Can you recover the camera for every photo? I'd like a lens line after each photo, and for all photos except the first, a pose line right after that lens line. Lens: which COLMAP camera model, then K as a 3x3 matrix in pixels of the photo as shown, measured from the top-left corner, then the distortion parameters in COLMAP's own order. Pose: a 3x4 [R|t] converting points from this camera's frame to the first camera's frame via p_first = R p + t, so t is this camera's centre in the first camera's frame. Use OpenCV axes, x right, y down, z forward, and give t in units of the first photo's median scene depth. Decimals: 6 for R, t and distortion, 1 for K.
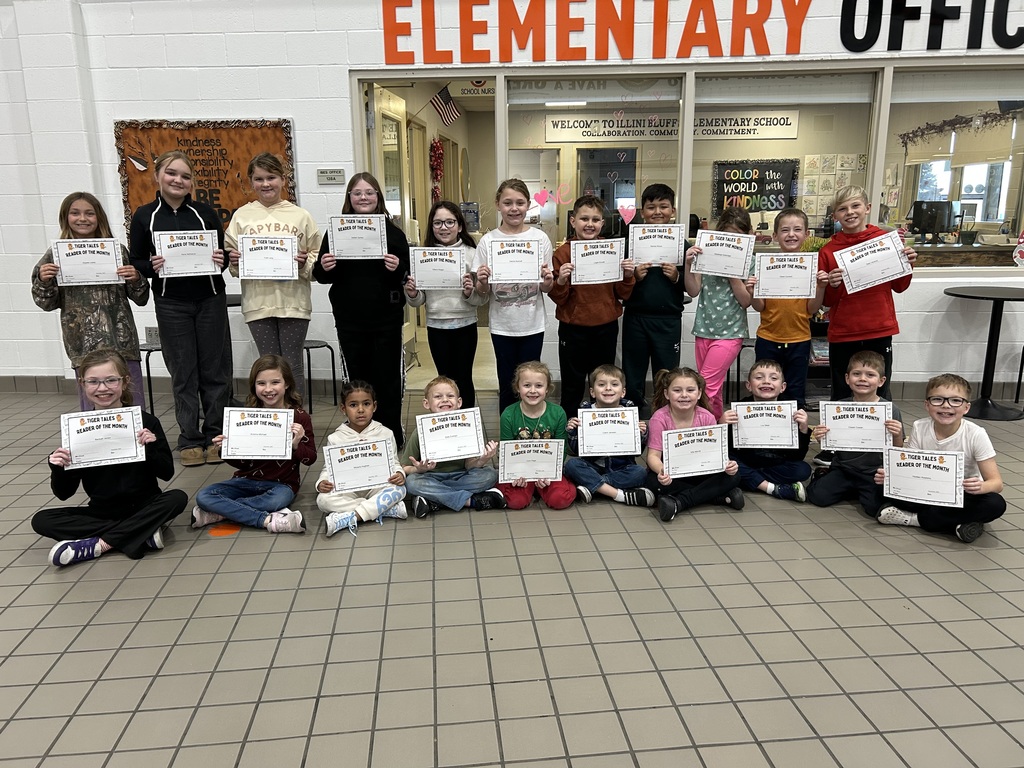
lens RADIAL K [[772.3, 0, 510.9], [0, 772.3, 385.9], [0, 0, 1]] dist [0.040652, -0.048171]
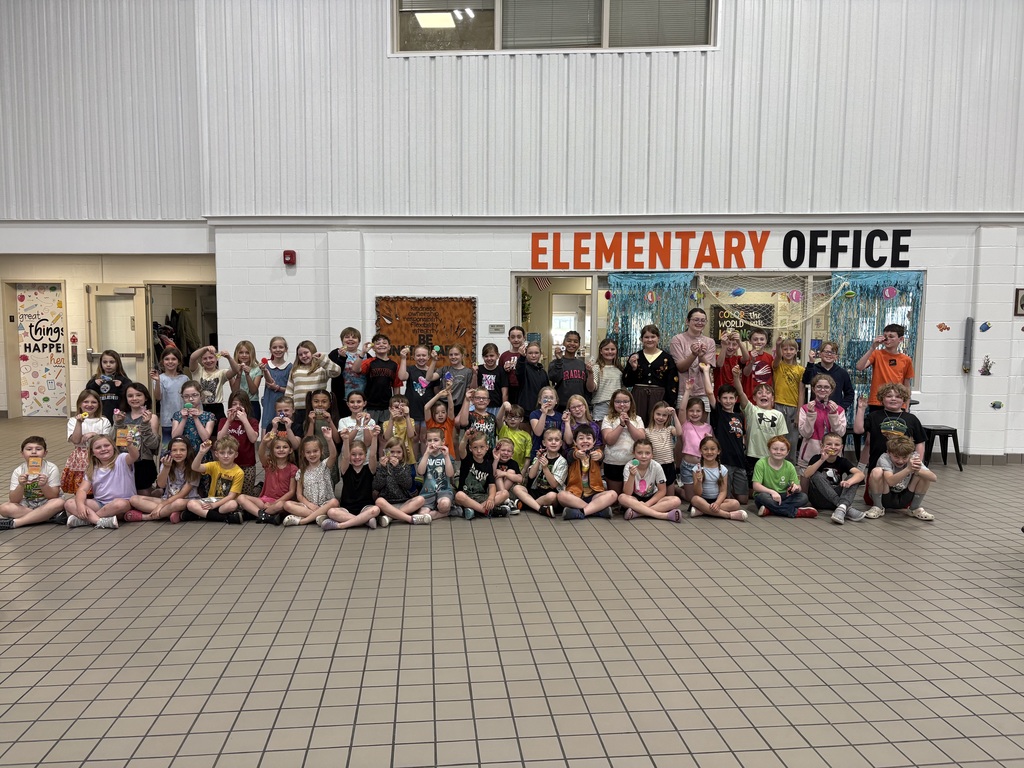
lens RADIAL K [[775.7, 0, 508.5], [0, 775.7, 389.6], [0, 0, 1]] dist [0.030121, -0.021309]
pose [[0.999902, 0.013650, 0.003034, -0.211781], [-0.013107, 0.990495, -0.136921, 0.108047], [-0.004875, 0.136868, 0.990577, -0.725432]]
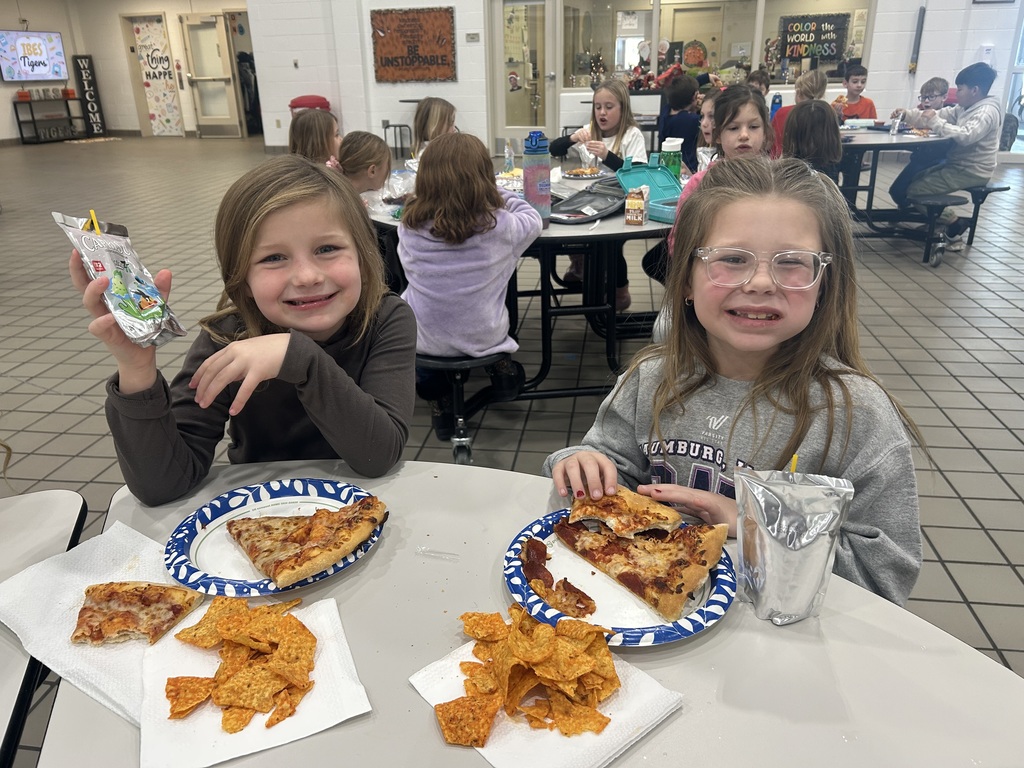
lens RADIAL K [[772.3, 0, 505.4], [0, 772.3, 392.6], [0, 0, 1]] dist [0.040652, -0.048171]
pose [[0.969888, 0.084656, -0.228363, 0.374154], [-0.044450, 0.983425, 0.175782, 0.264588], [0.239459, -0.160338, 0.957576, -1.005844]]
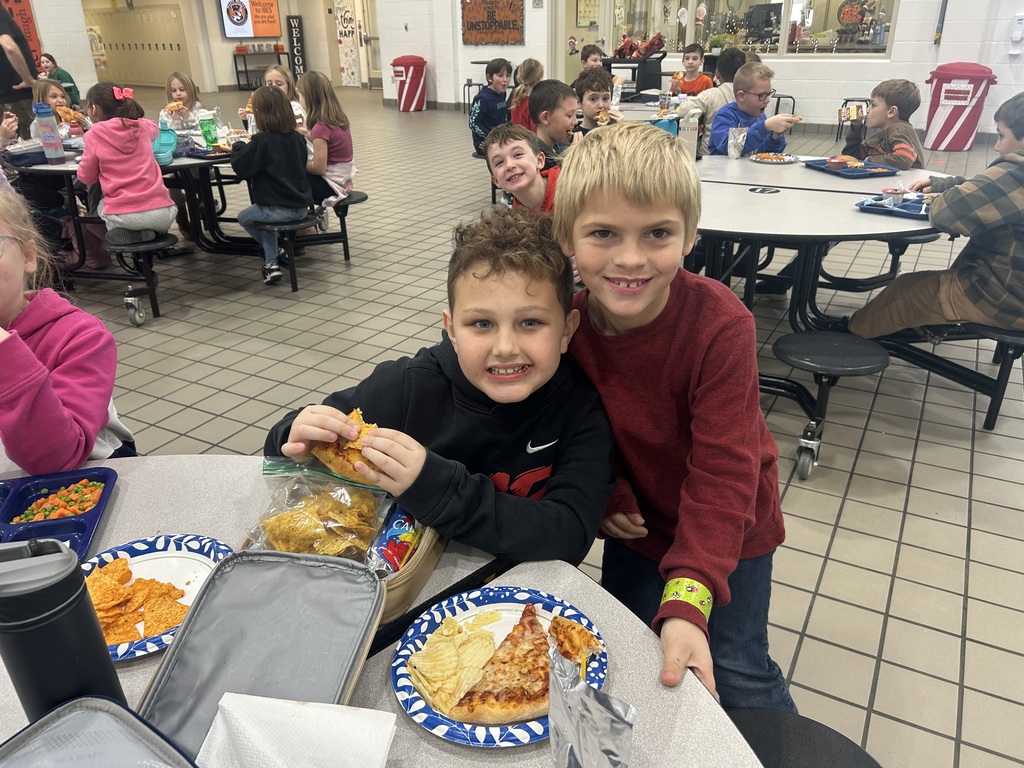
lens RADIAL K [[772.3, 0, 514.3], [0, 772.3, 386.2], [0, 0, 1]] dist [0.040652, -0.048171]
pose [[0.821701, 0.236285, -0.518630, 1.070939], [-0.119945, 0.961322, 0.247936, 0.216888], [0.557154, -0.141522, 0.818261, -0.926549]]
